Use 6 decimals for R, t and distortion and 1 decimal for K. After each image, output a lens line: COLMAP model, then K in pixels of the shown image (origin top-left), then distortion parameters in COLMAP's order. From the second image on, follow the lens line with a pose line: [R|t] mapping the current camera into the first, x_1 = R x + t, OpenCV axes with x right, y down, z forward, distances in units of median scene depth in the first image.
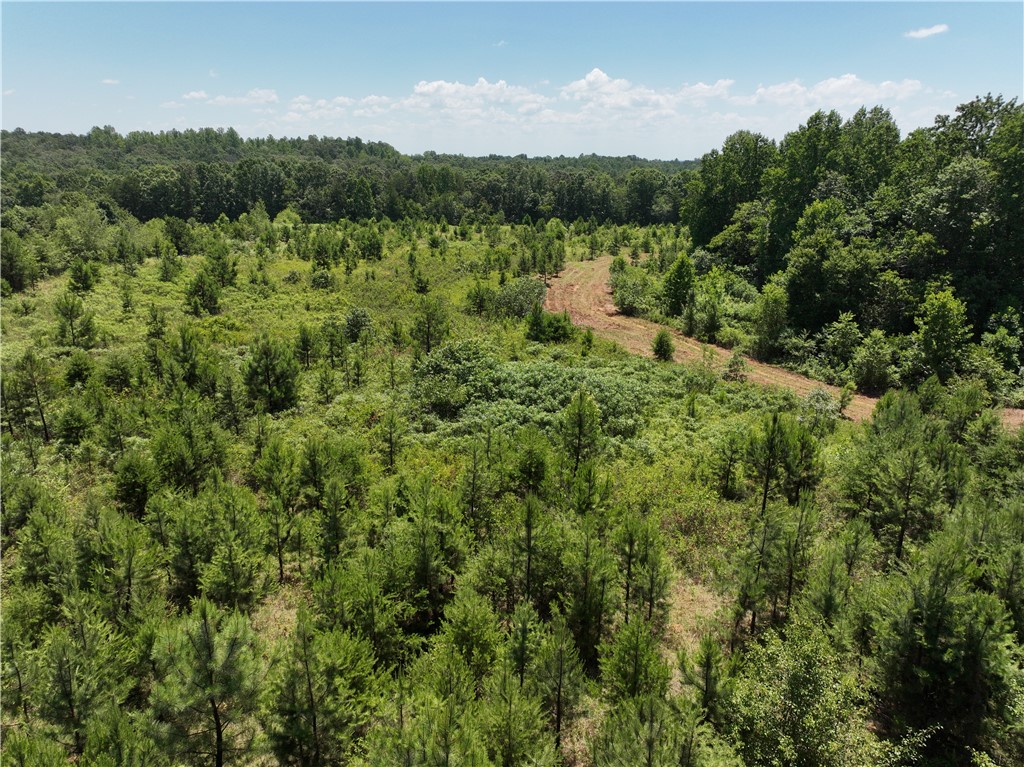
lens RADIAL K [[729.2, 0, 510.1], [0, 729.2, 382.8], [0, 0, 1]] dist [-0.000236, 0.020993]
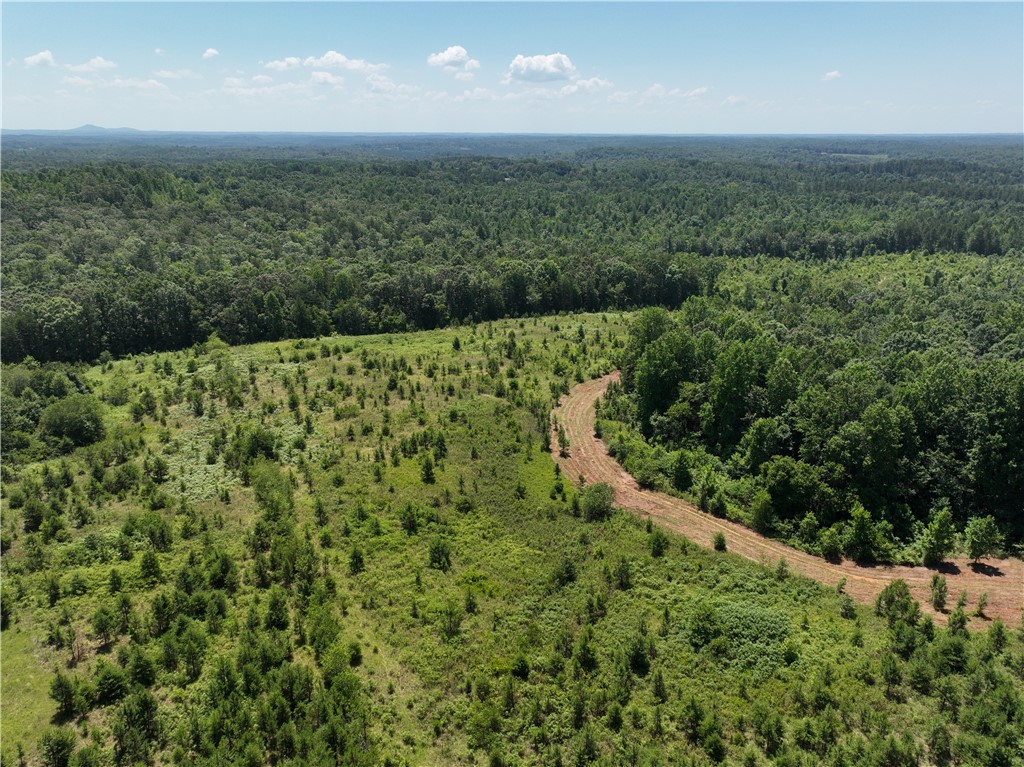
lens RADIAL K [[729.2, 0, 531.4], [0, 729.2, 393.7], [0, 0, 1]] dist [-0.000236, 0.020993]
pose [[0.939753, -0.121232, 0.319637, -0.742737], [0.109434, 0.992488, 0.054688, -0.550968], [-0.323866, -0.016414, 0.945961, -0.521365]]
